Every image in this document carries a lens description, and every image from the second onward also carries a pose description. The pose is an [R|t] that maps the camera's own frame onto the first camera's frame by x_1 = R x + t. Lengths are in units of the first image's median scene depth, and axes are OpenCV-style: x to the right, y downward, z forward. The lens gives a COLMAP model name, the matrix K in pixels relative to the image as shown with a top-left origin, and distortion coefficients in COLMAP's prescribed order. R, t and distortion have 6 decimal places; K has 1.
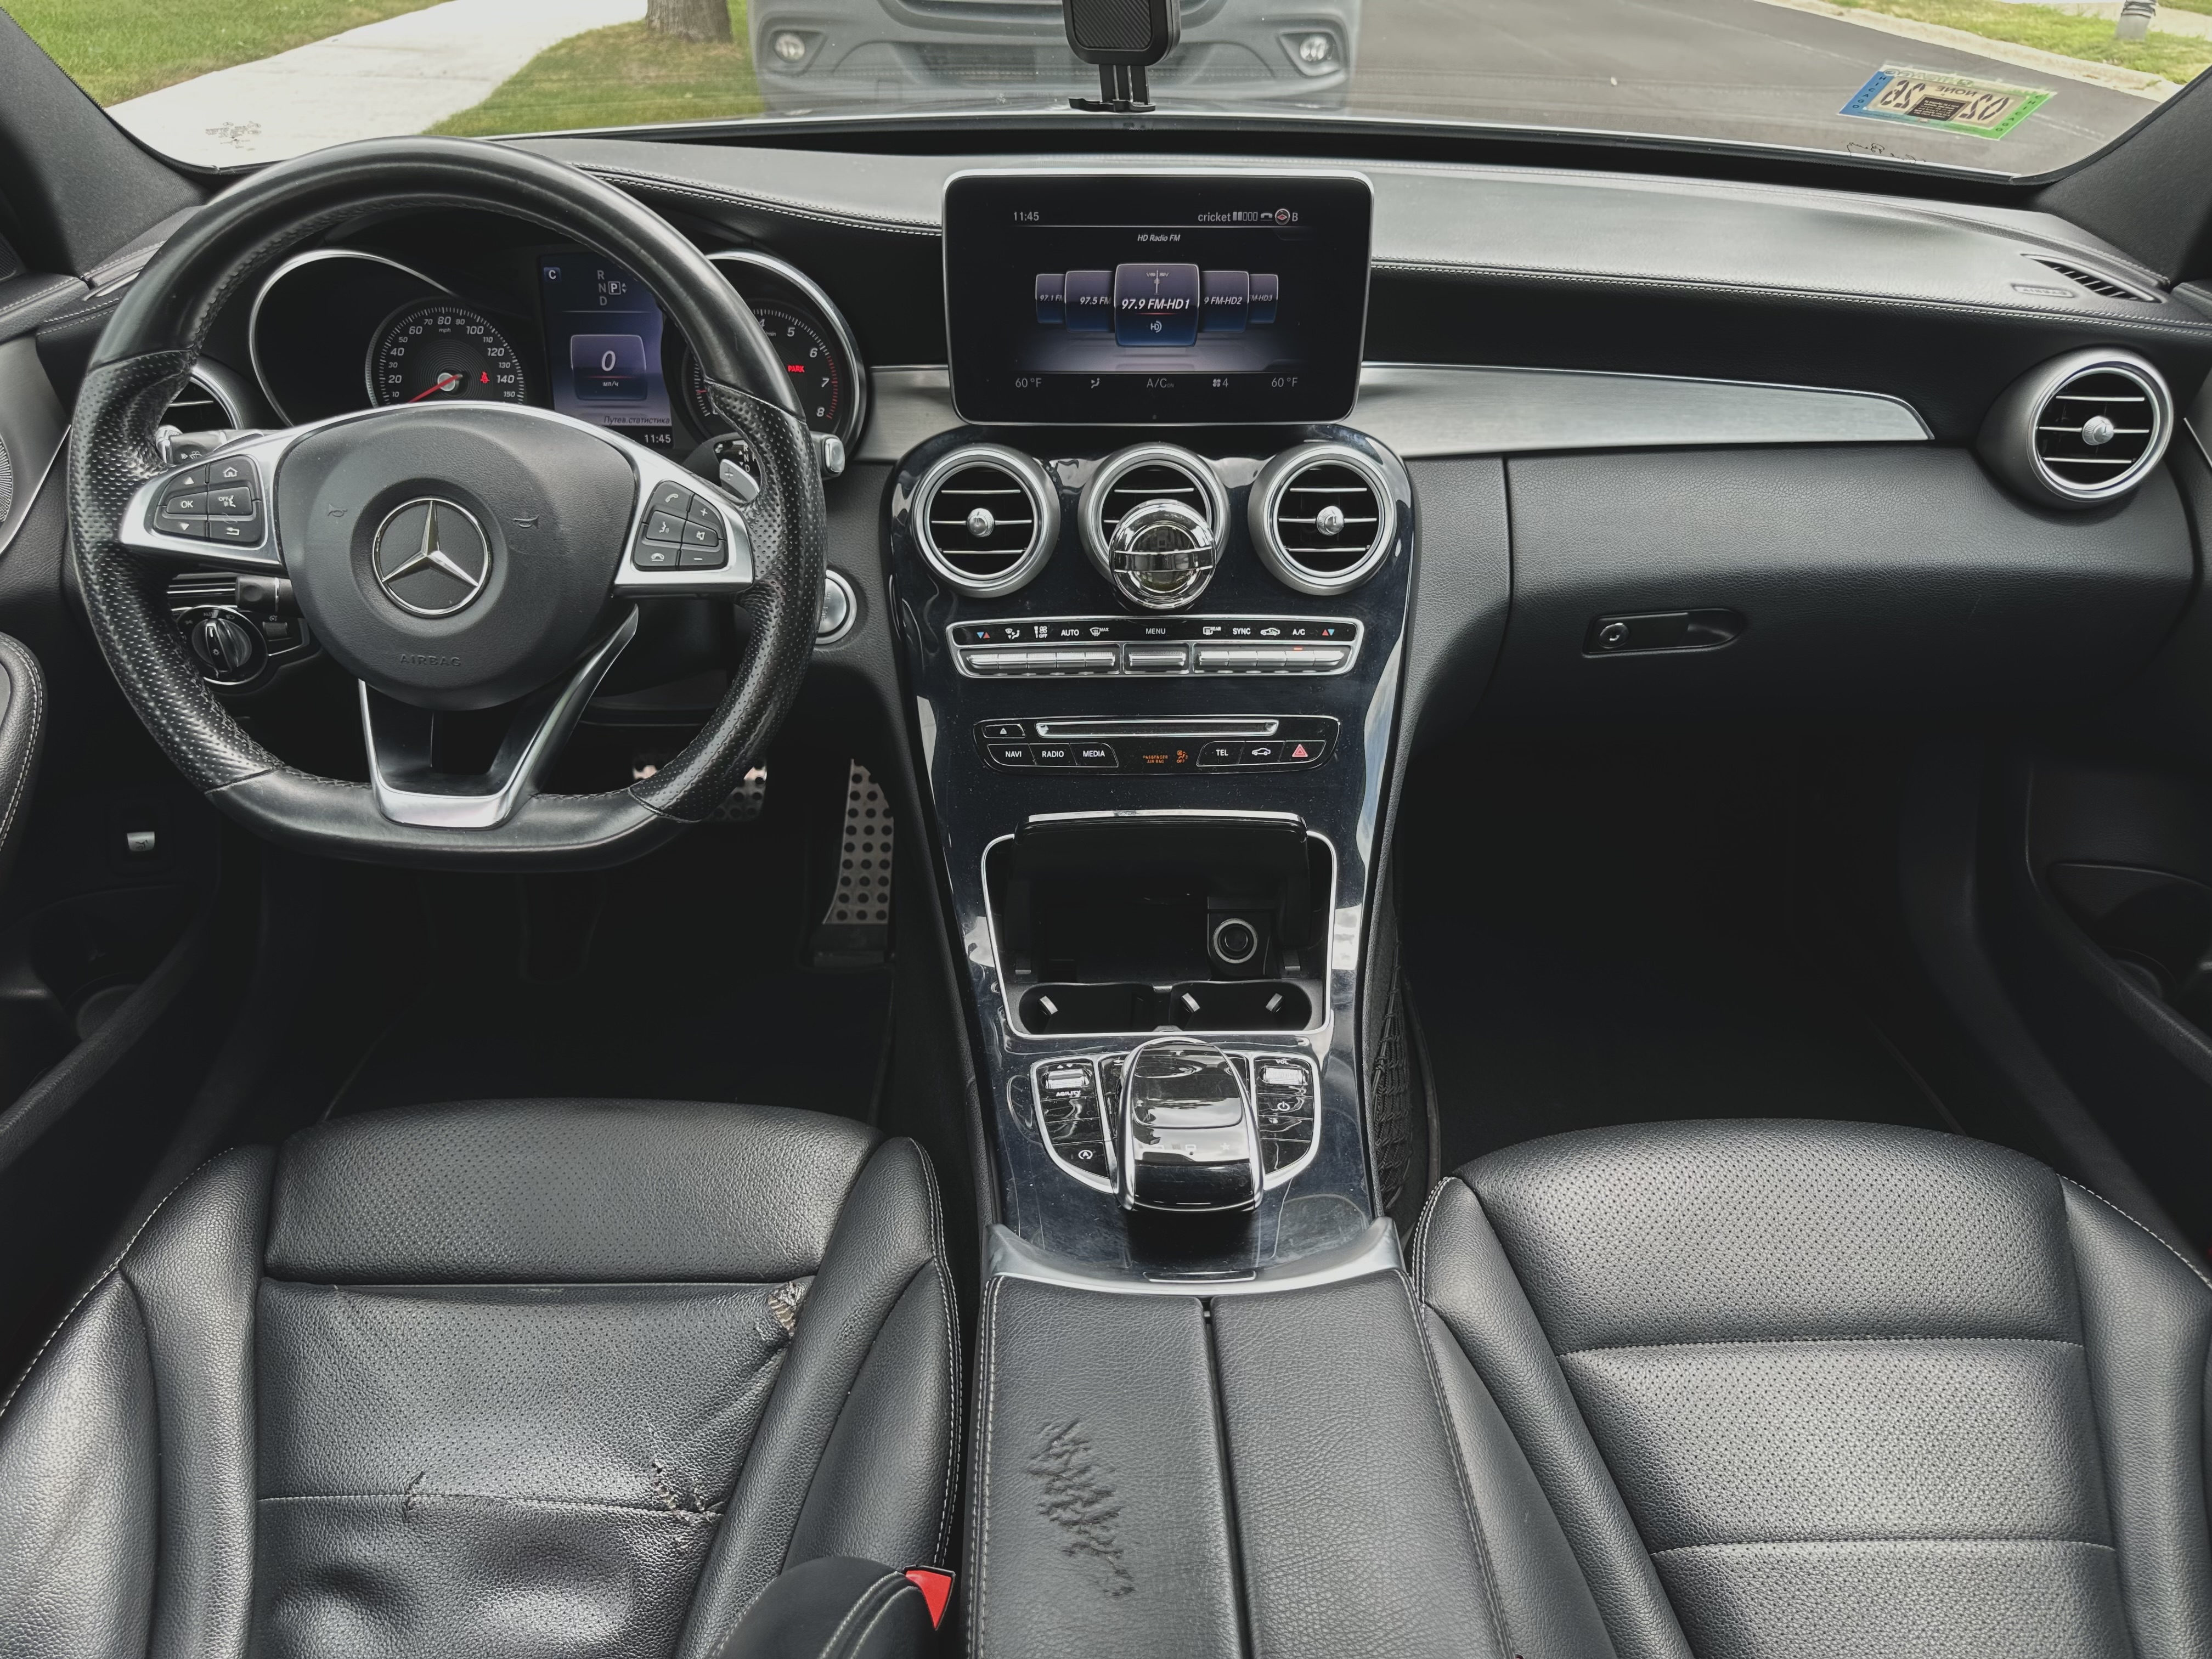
lens RADIAL K [[1601.5, 0, 1106.0], [0, 1601.5, 829.5], [0, 0, 1]] dist [0.032136, -0.071332]
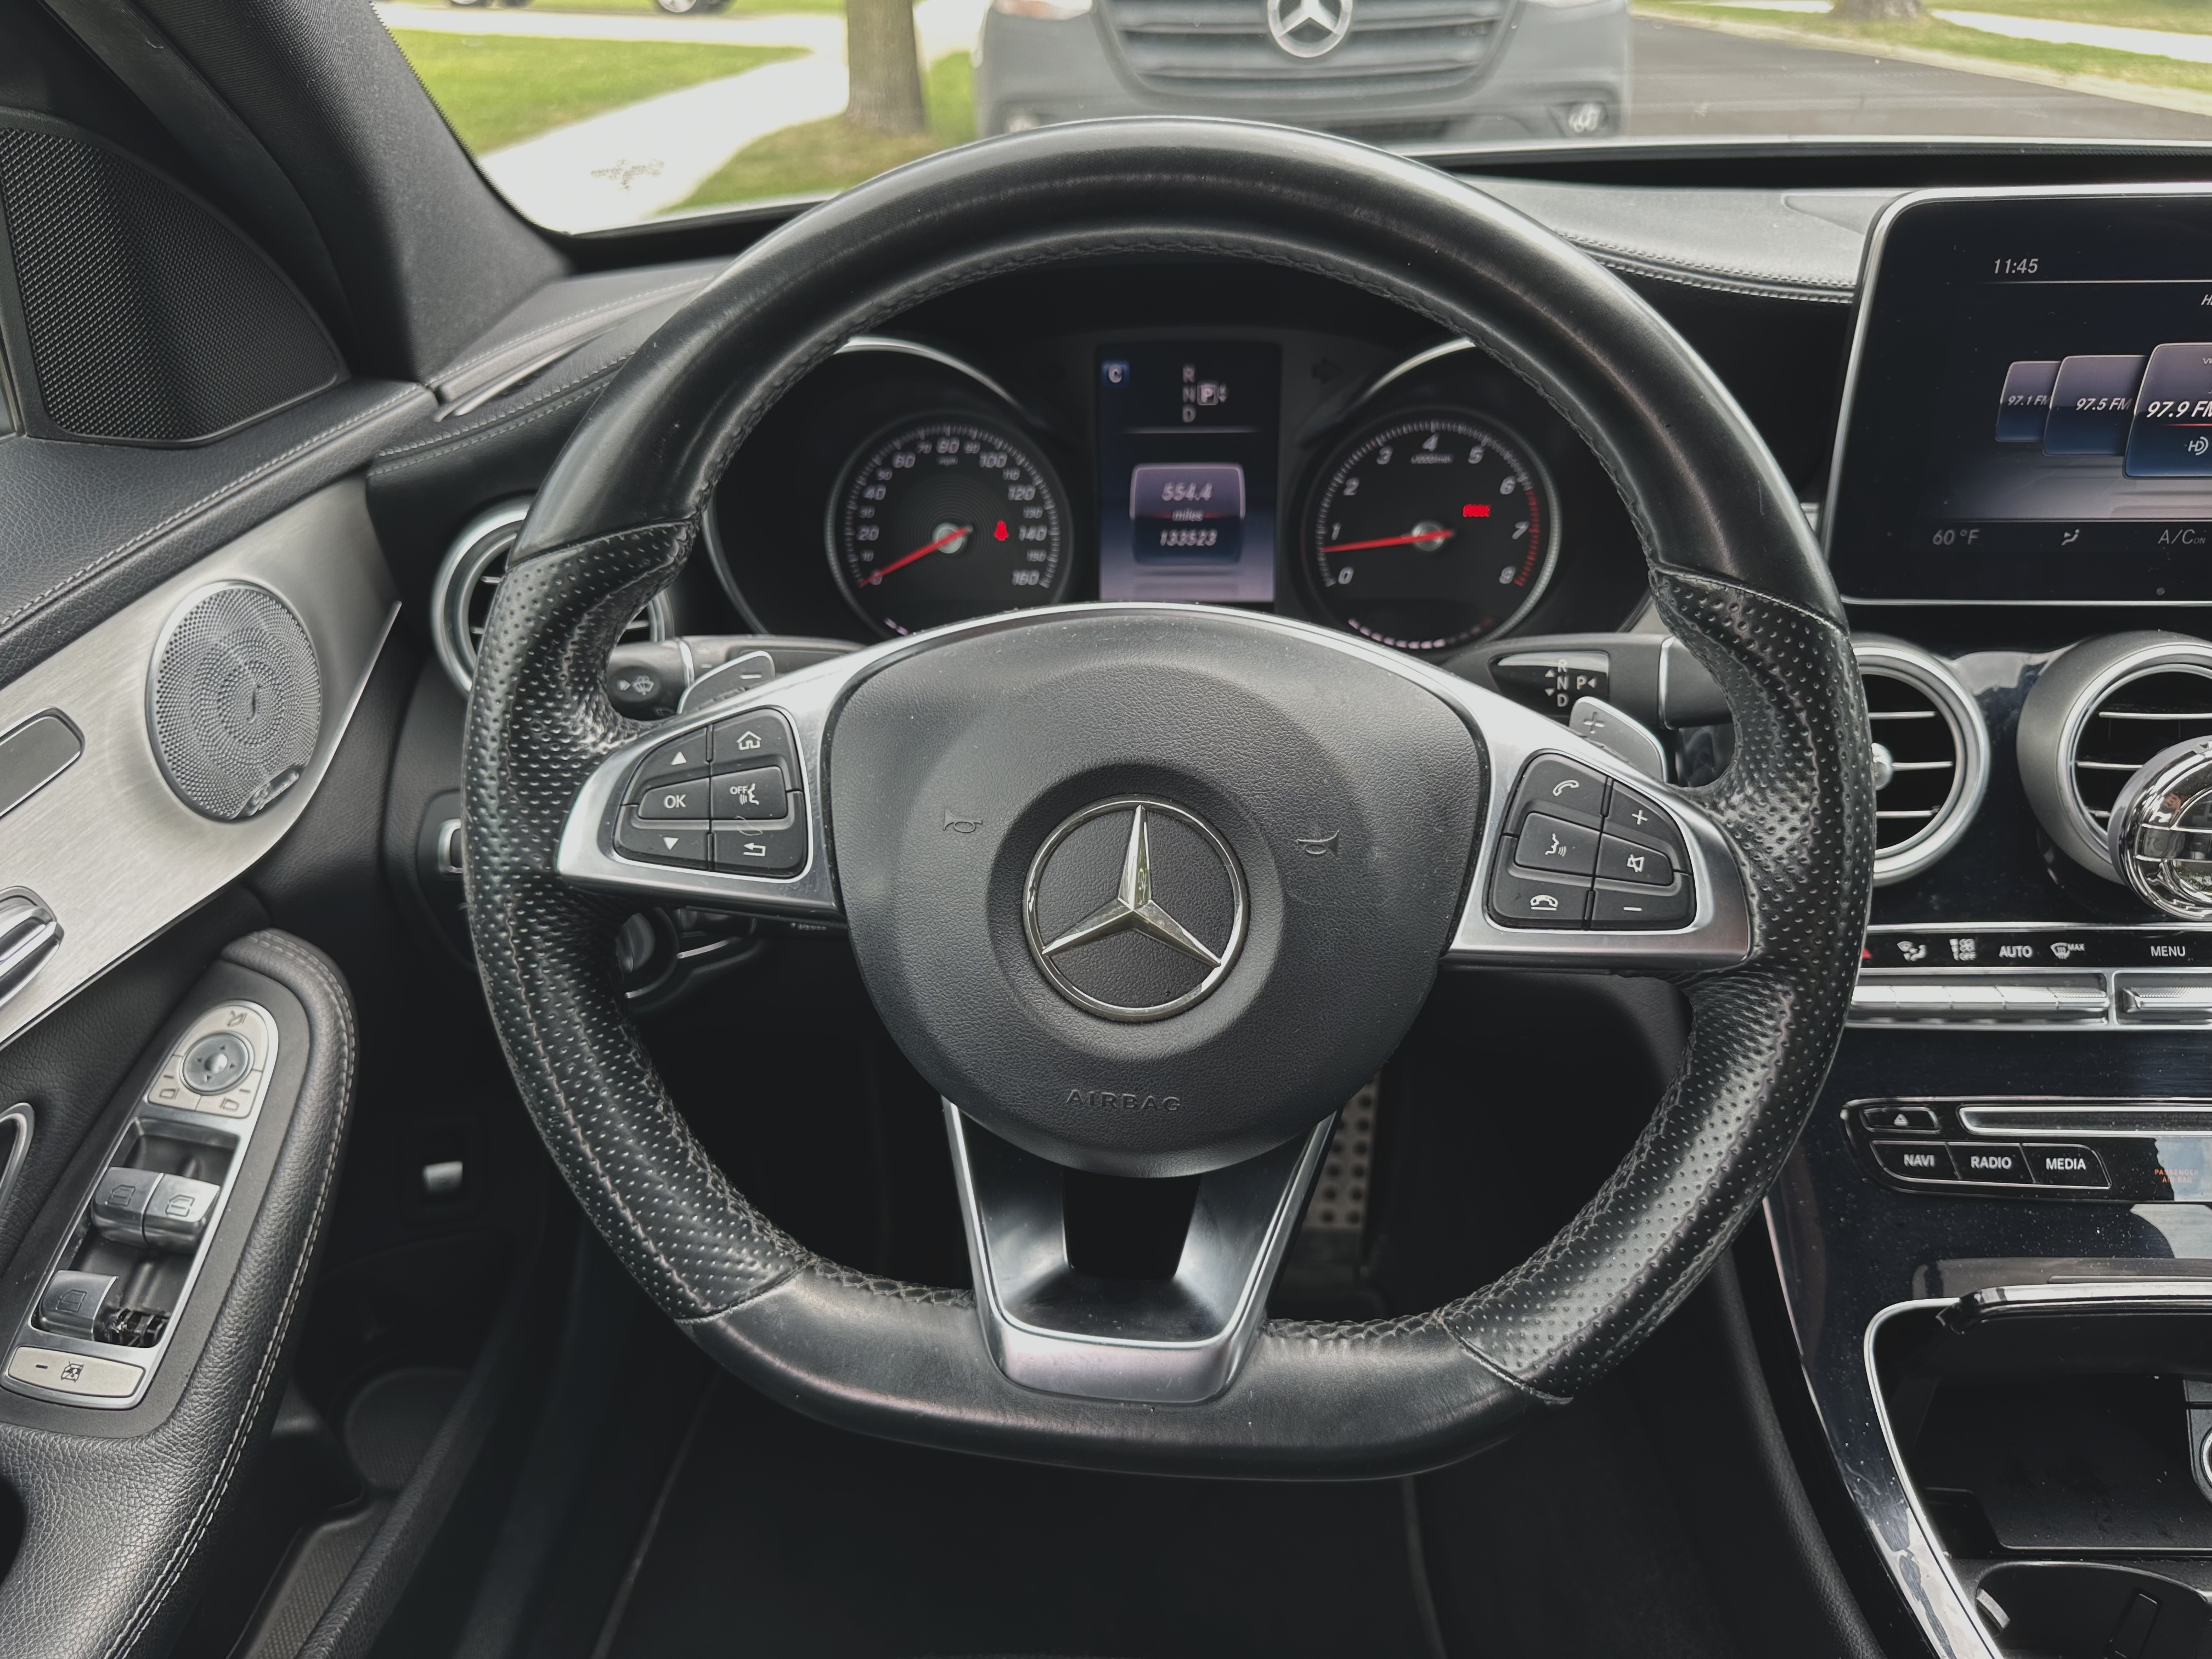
lens RADIAL K [[1619.5, 0, 1112.8], [0, 1619.5, 800.6], [0, 0, 1]] dist [0.045037, -0.102353]
pose [[0.996456, 0.004992, -0.083968, -0.308079], [-0.010683, 0.997665, -0.067459, -0.136277], [0.083435, 0.068117, 0.994182, 0.378330]]
